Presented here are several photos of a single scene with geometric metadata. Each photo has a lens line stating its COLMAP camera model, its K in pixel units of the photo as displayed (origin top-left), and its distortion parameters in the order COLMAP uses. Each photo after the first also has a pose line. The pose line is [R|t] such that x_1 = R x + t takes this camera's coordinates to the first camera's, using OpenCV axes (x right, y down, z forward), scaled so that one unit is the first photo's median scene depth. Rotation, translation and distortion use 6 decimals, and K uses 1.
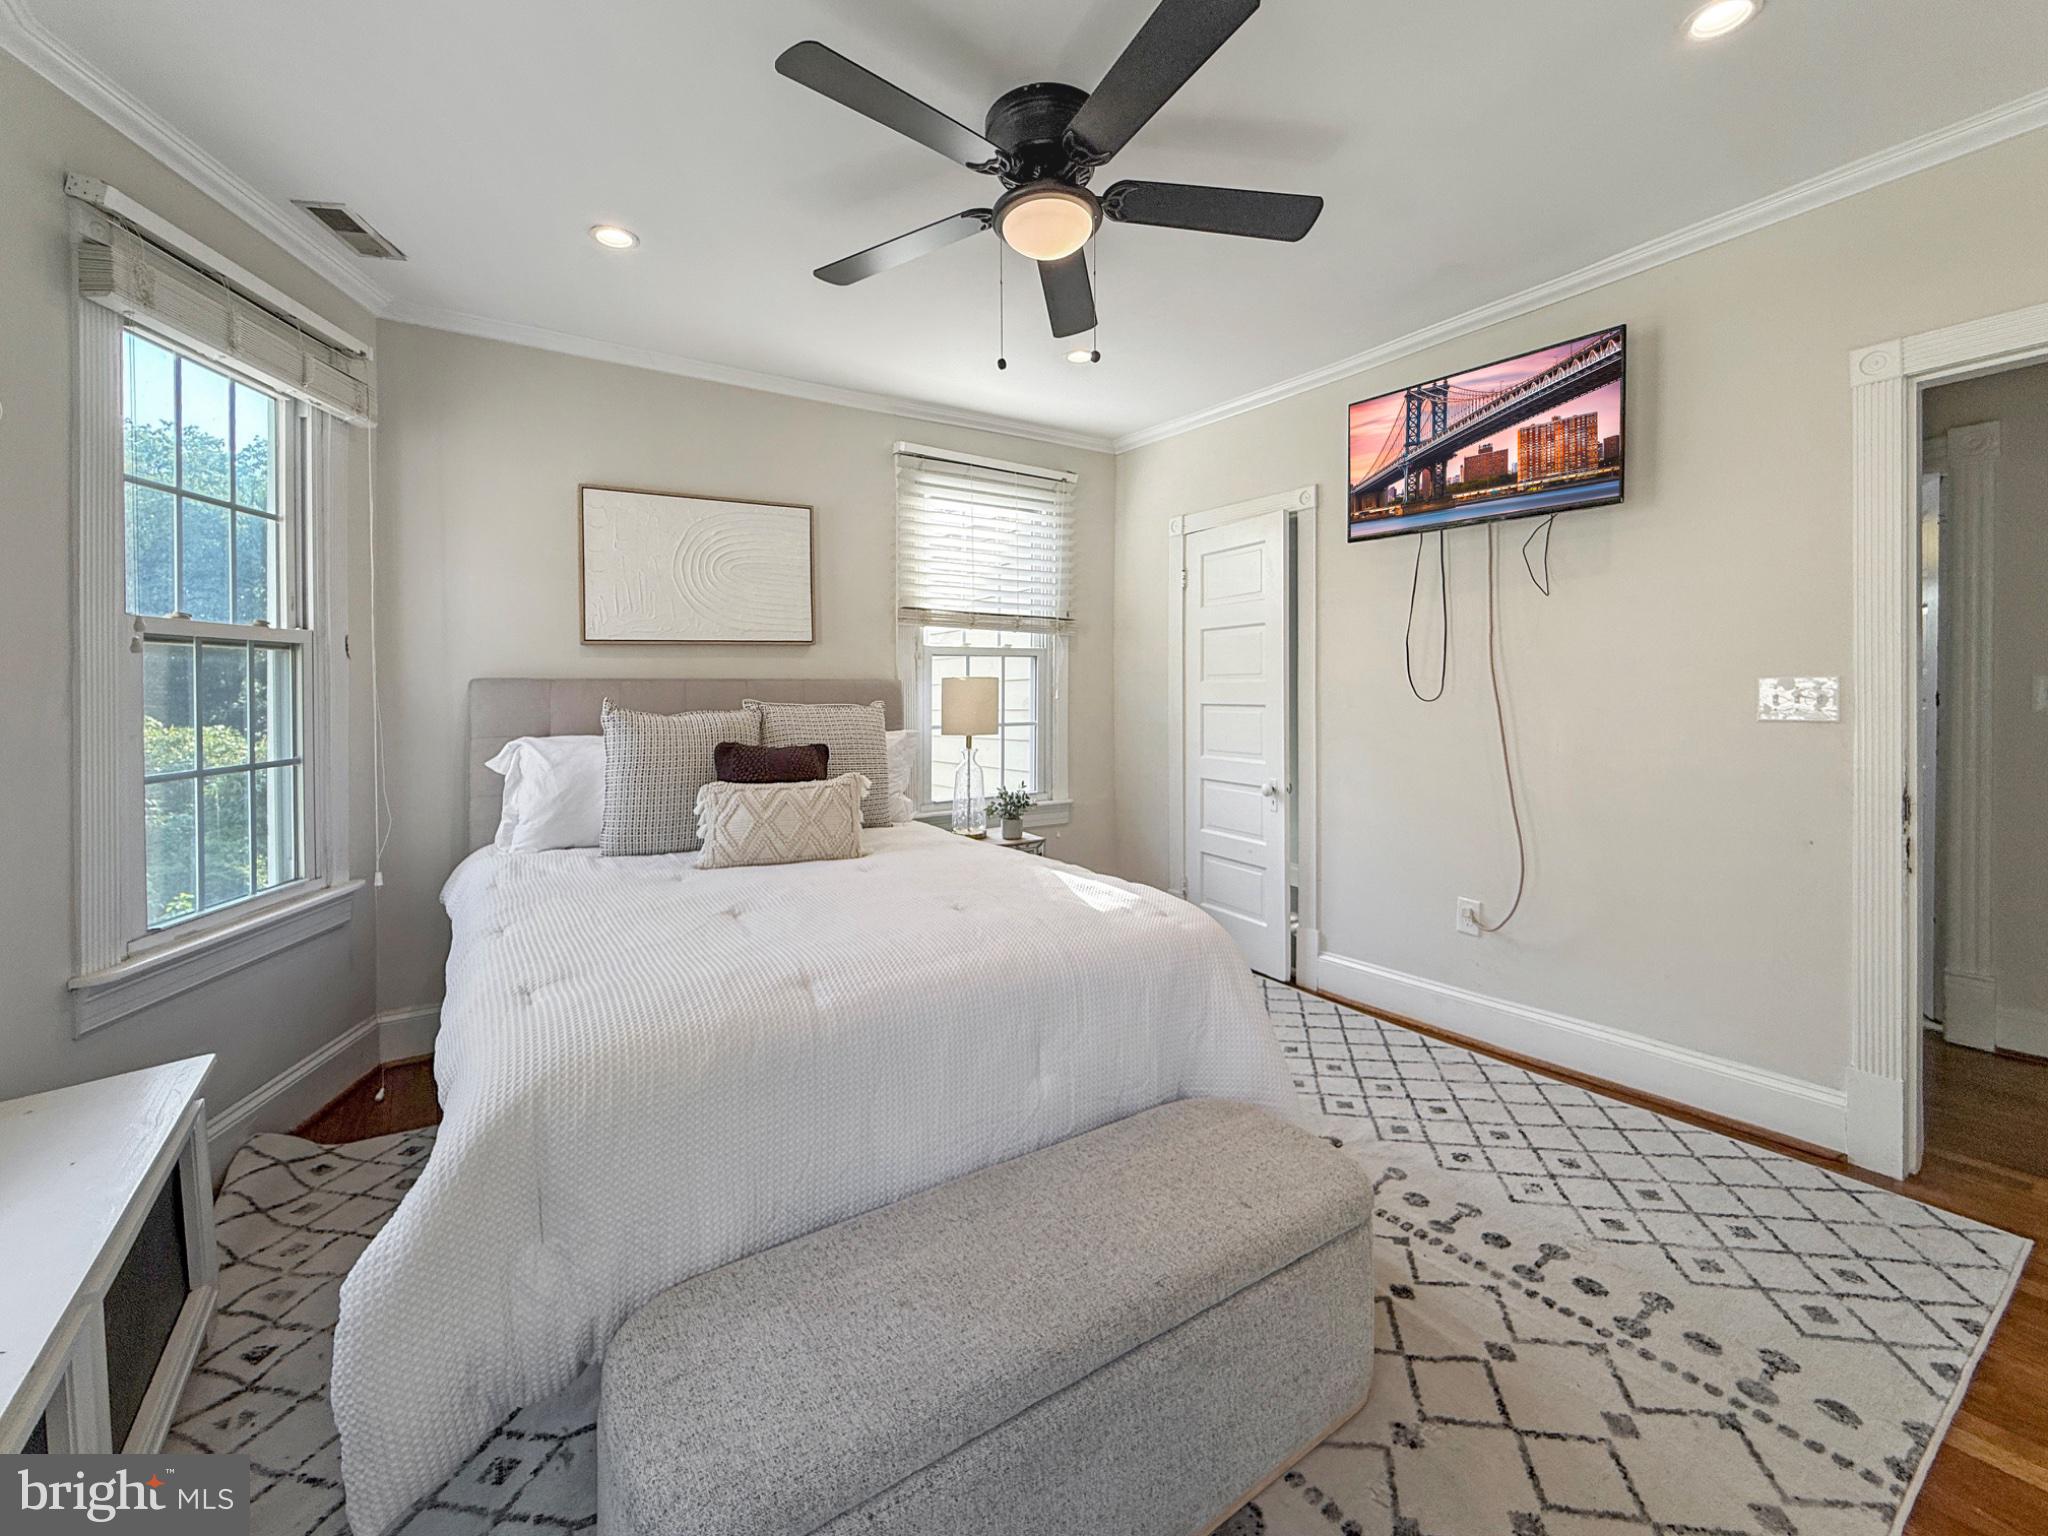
lens RADIAL K [[859.2, 0, 1043.5], [0, 859.2, 695.9], [0, 0, 1]] dist [-0.001025, -0.000326]
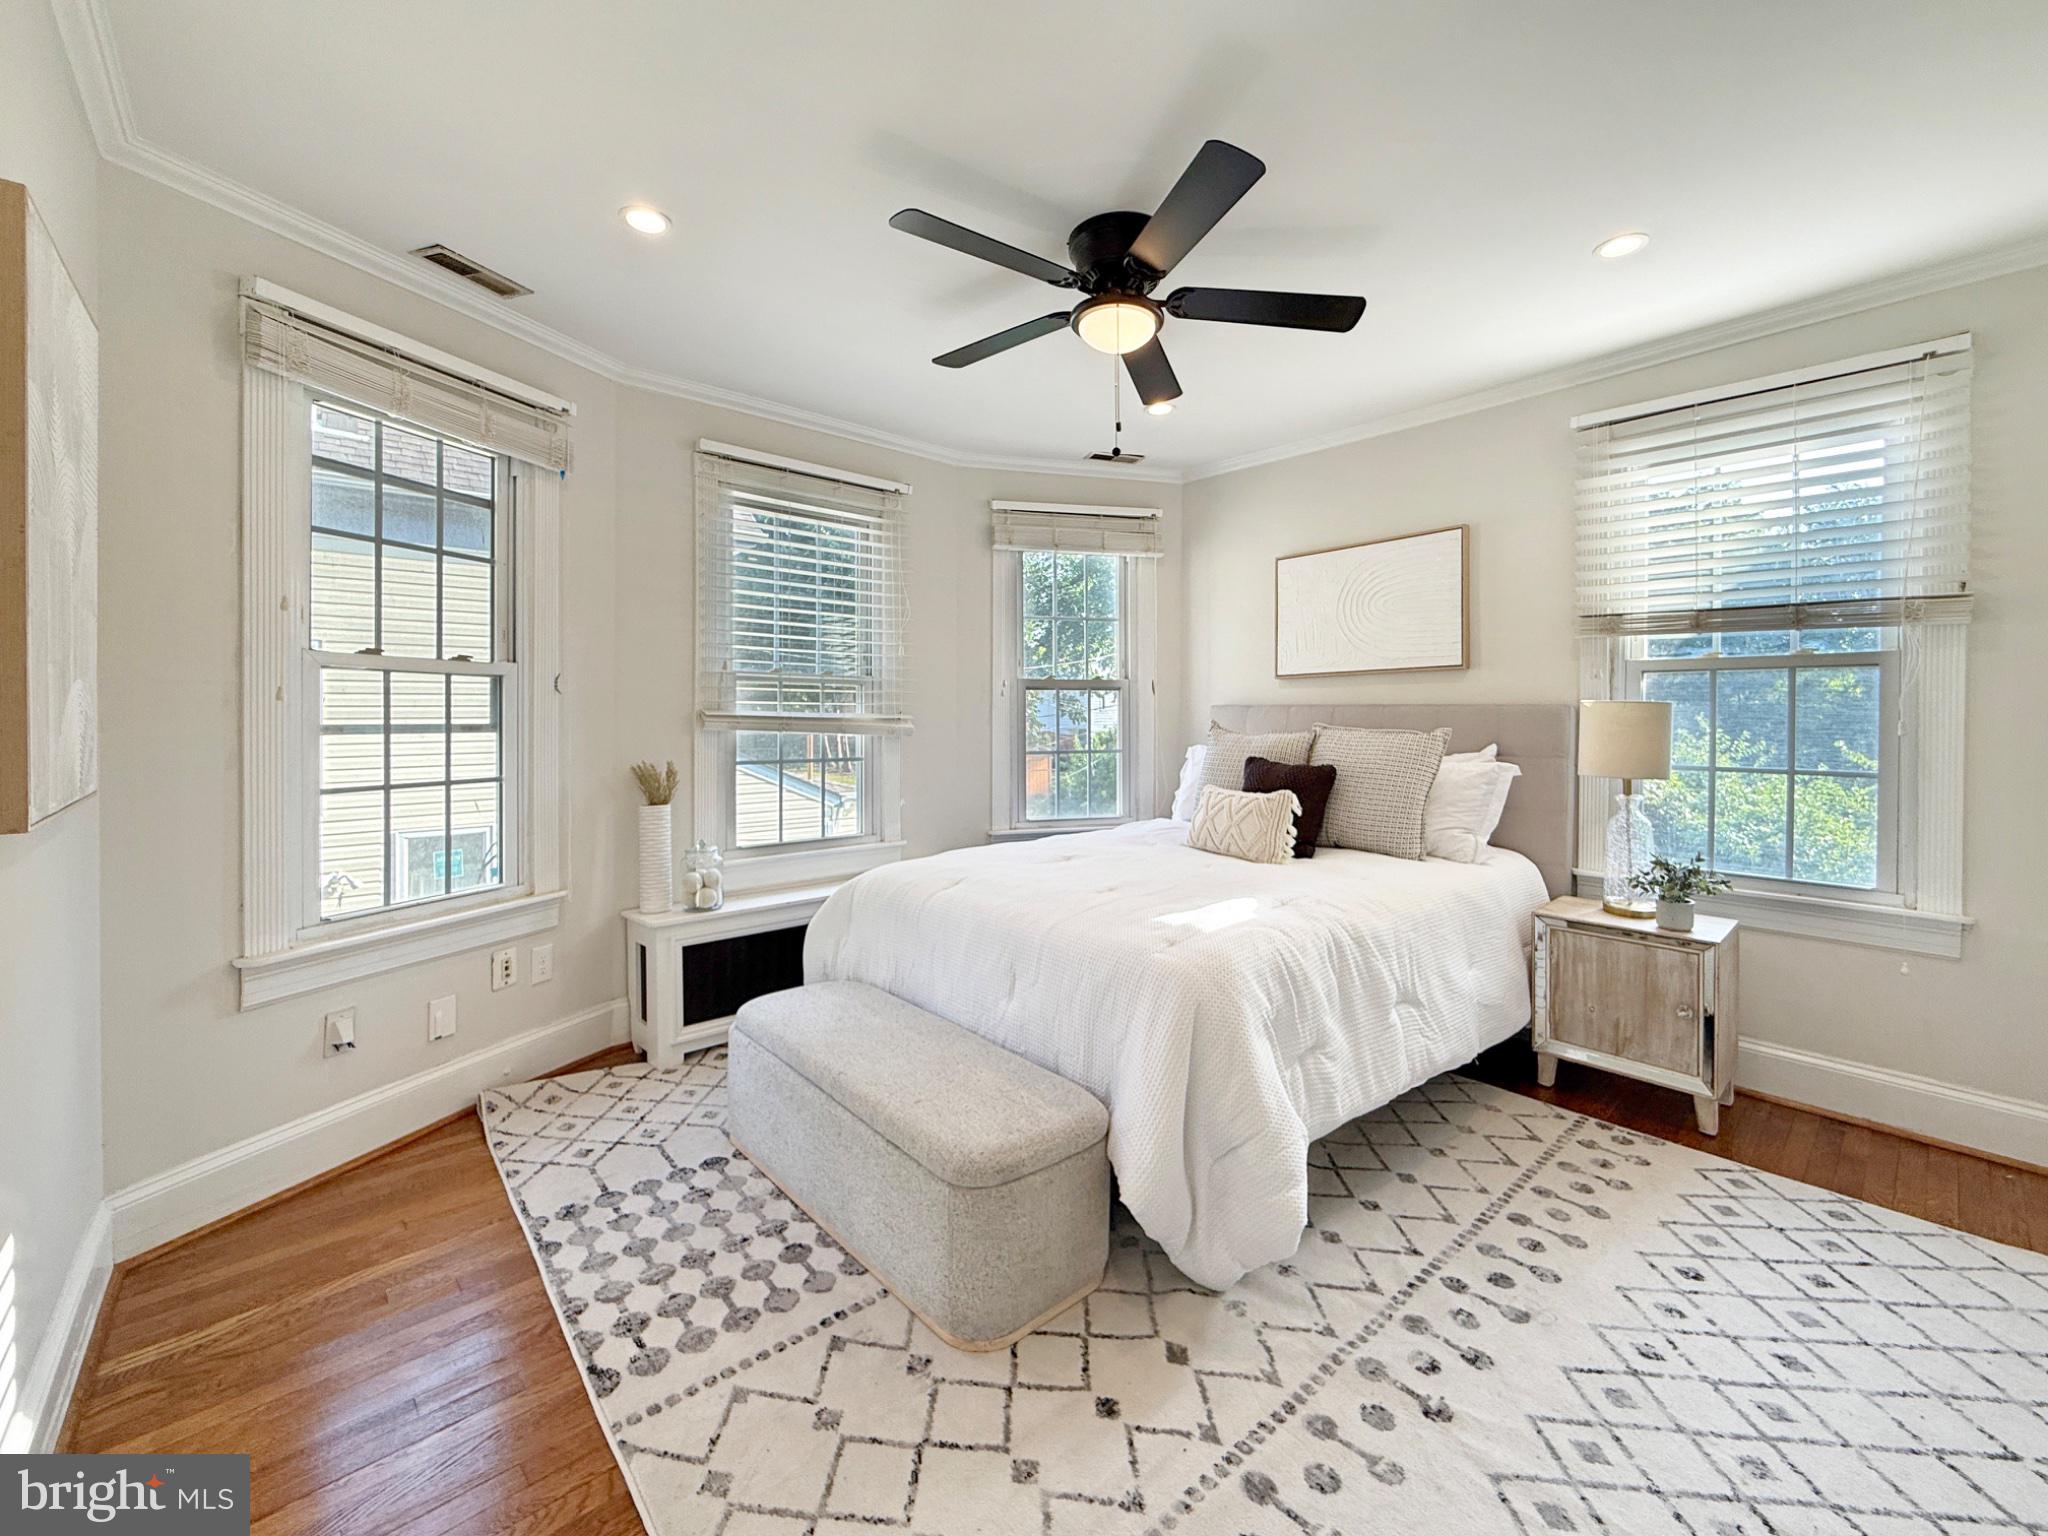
lens RADIAL K [[843.3, 0, 1010.7], [0, 843.3, 719.6], [0, 0, 1]] dist [-0.000904, -0.000192]
pose [[0.108687, 0.016778, -0.993934, 0.887701], [-0.013579, 0.999789, 0.015392, -0.014511], [0.993983, 0.011824, 0.108892, 0.566464]]
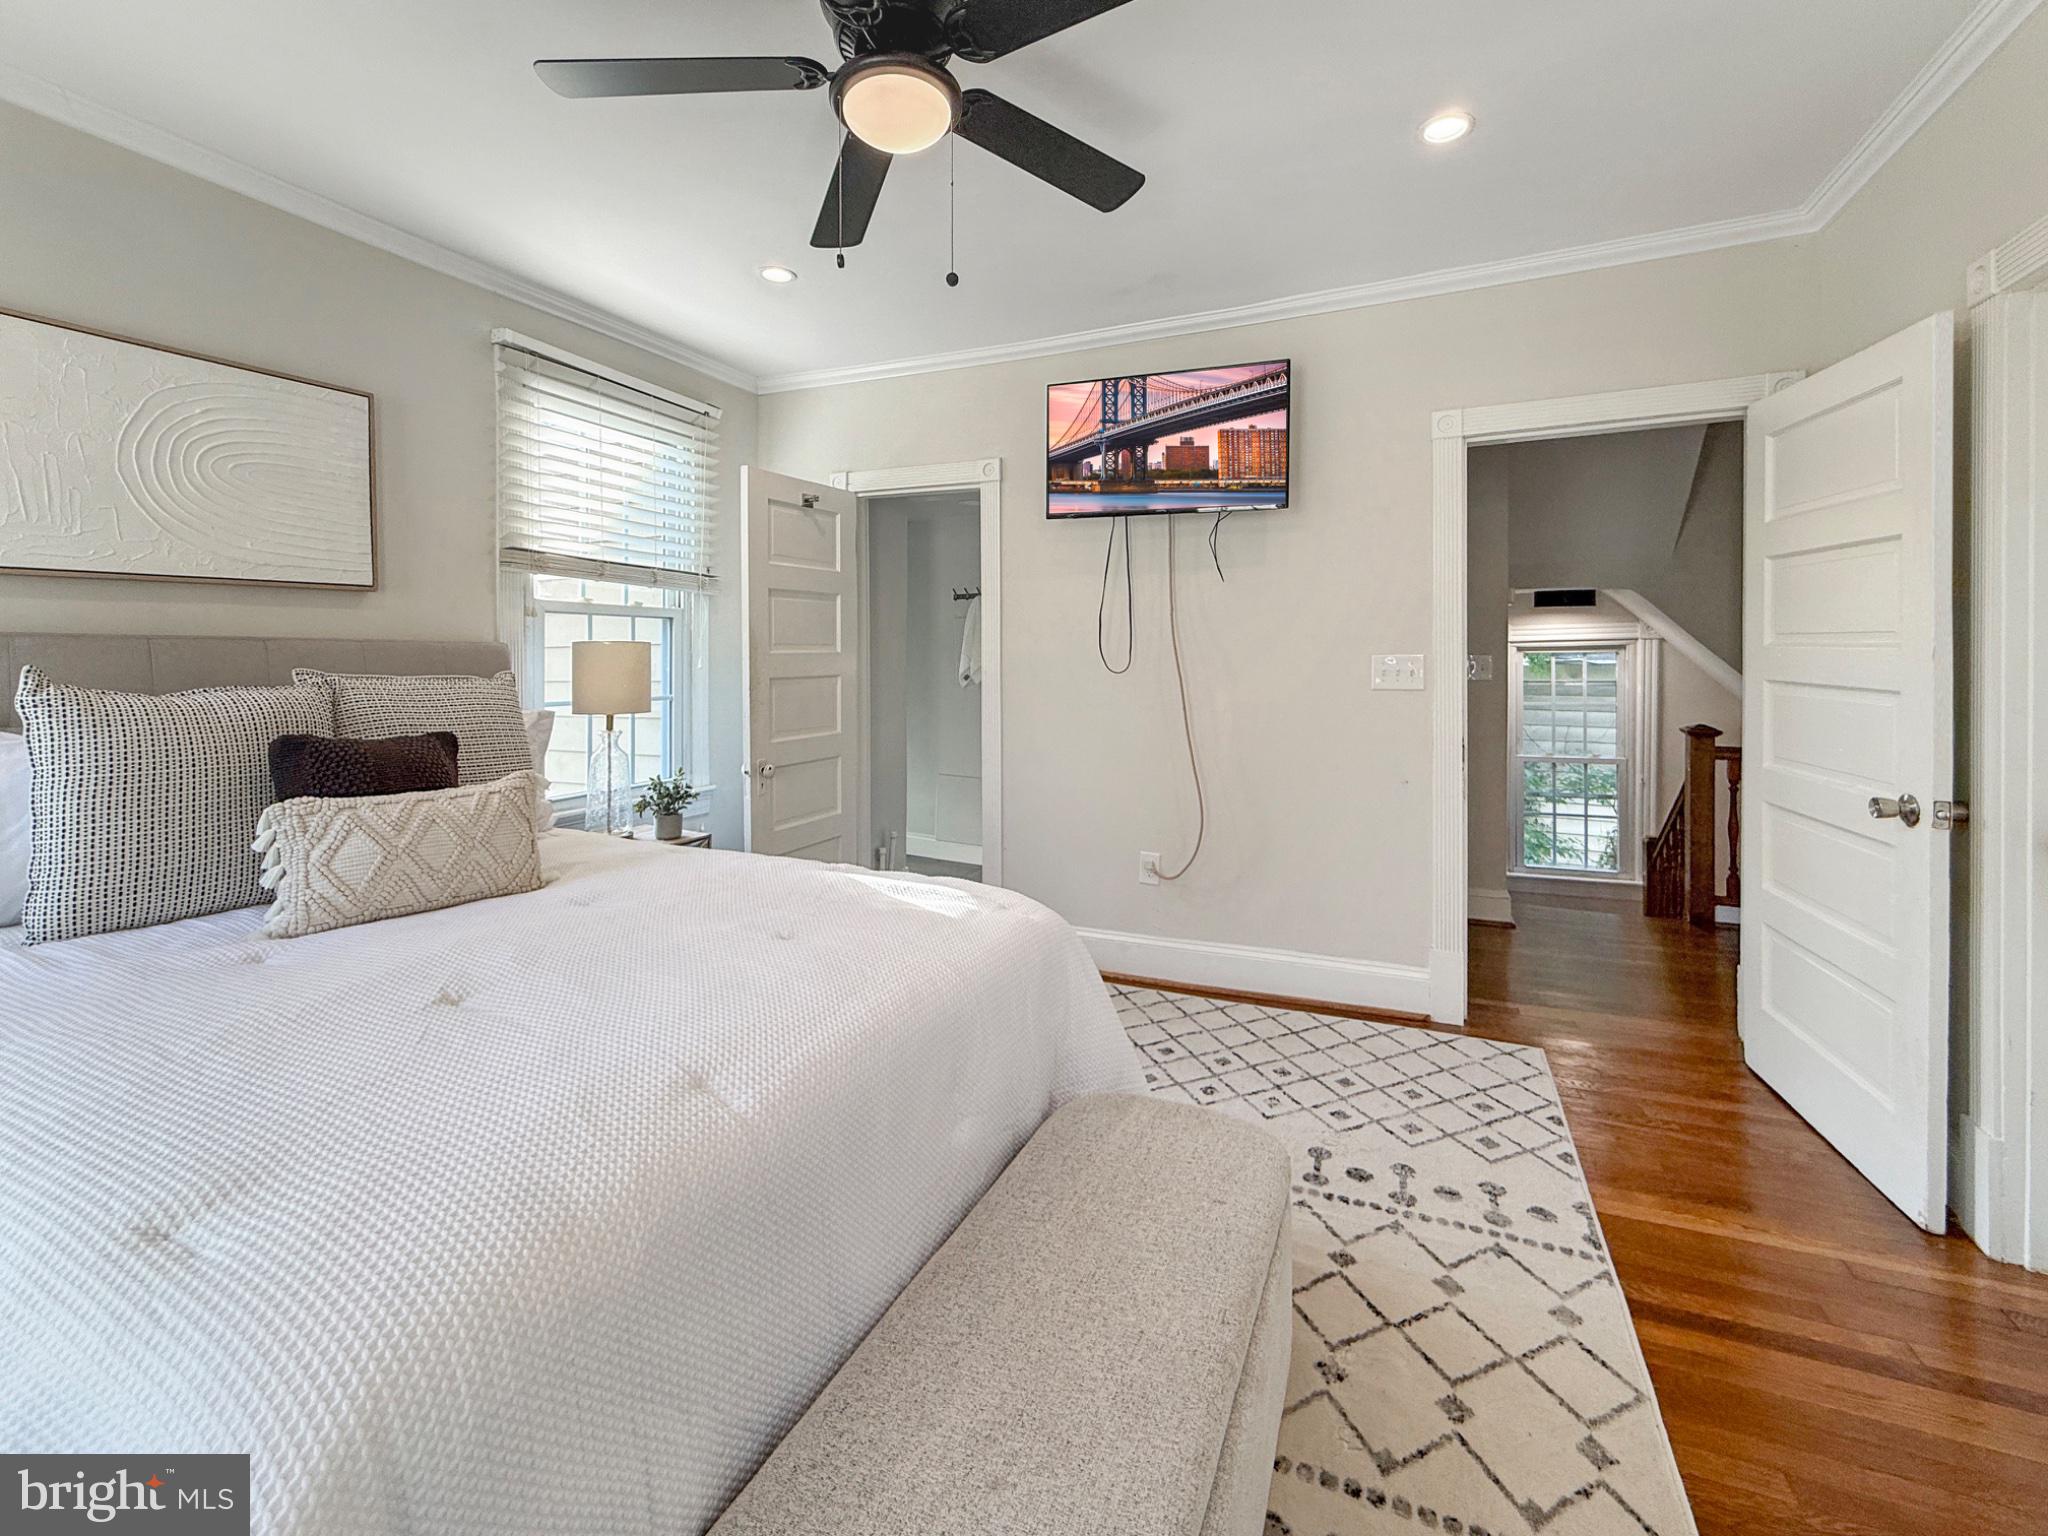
lens RADIAL K [[859.4, 0, 1027.2], [0, 859.4, 667.5], [0, 0, 1]] dist [-0.011280, 0.003933]
pose [[0.852393, 0.004226, 0.522885, -0.256788], [-0.006296, 0.999978, 0.002182, -0.002267], [-0.522864, -0.005152, 0.852401, 0.174325]]
